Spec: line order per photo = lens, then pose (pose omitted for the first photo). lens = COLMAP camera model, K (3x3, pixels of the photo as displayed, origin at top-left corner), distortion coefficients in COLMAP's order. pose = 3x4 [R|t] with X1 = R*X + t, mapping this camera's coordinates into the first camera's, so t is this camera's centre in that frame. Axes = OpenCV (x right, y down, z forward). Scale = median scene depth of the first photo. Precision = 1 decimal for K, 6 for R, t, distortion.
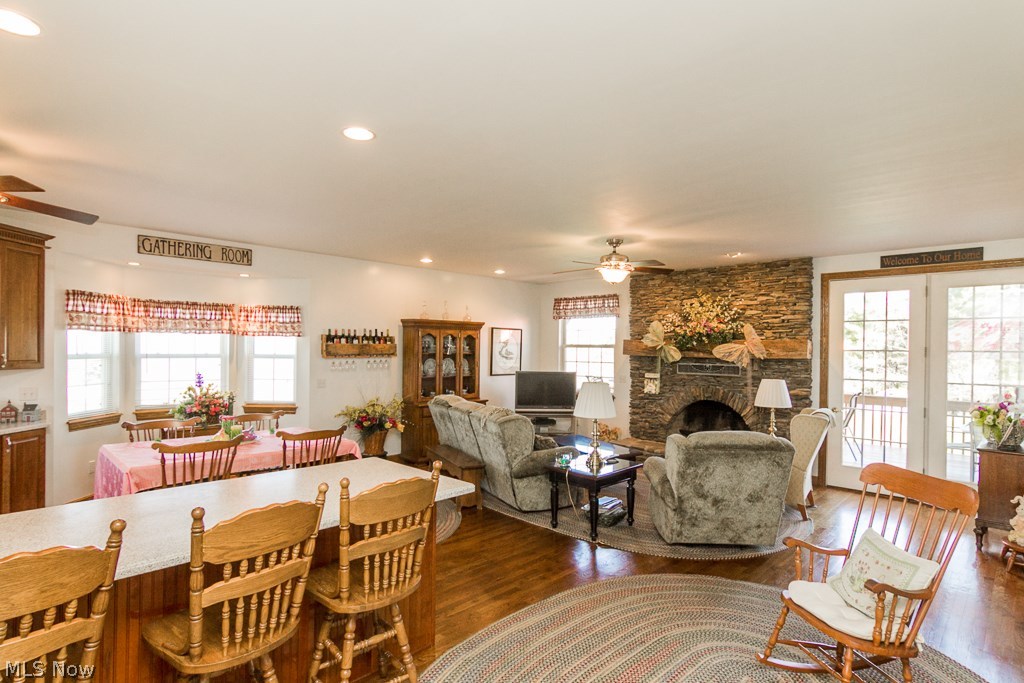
lens RADIAL K [[550.2, 0, 512.2], [0, 550.2, 345.8], [0, 0, 1]] dist [-0.004774, 0.000173]
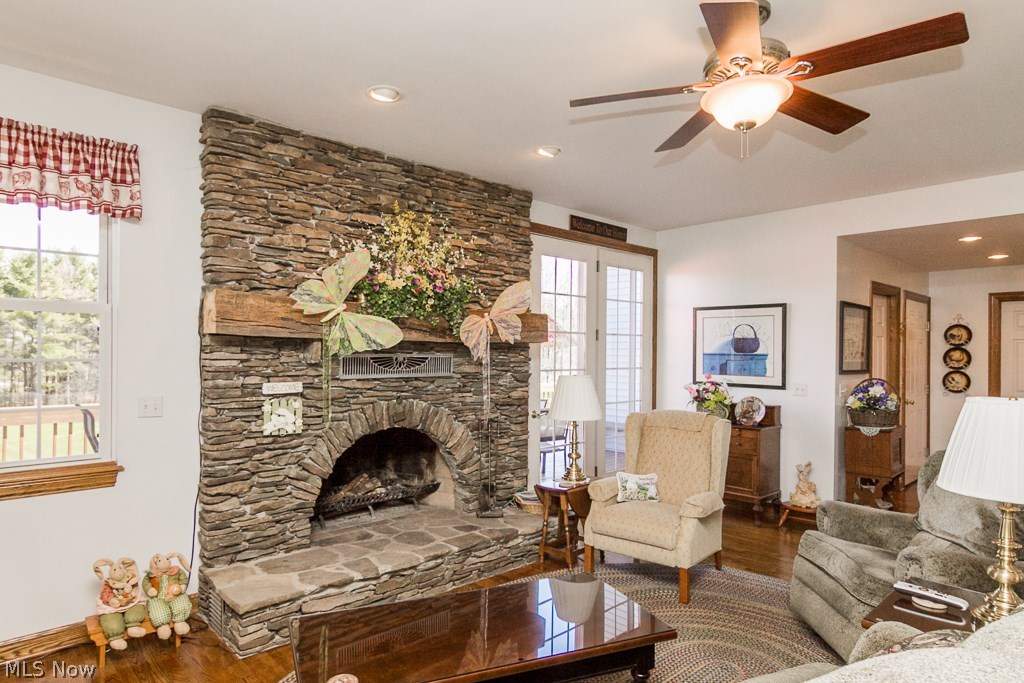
lens RADIAL K [[624.8, 0, 512.4], [0, 624.8, 341.5], [0, 0, 1]] dist [-0.008320, -0.003939]
pose [[0.013497, 0.000557, 0.999909, -0.200540], [-0.016242, 0.999868, -0.000337, 0.019927], [-0.999777, -0.016236, 0.013504, 0.888973]]
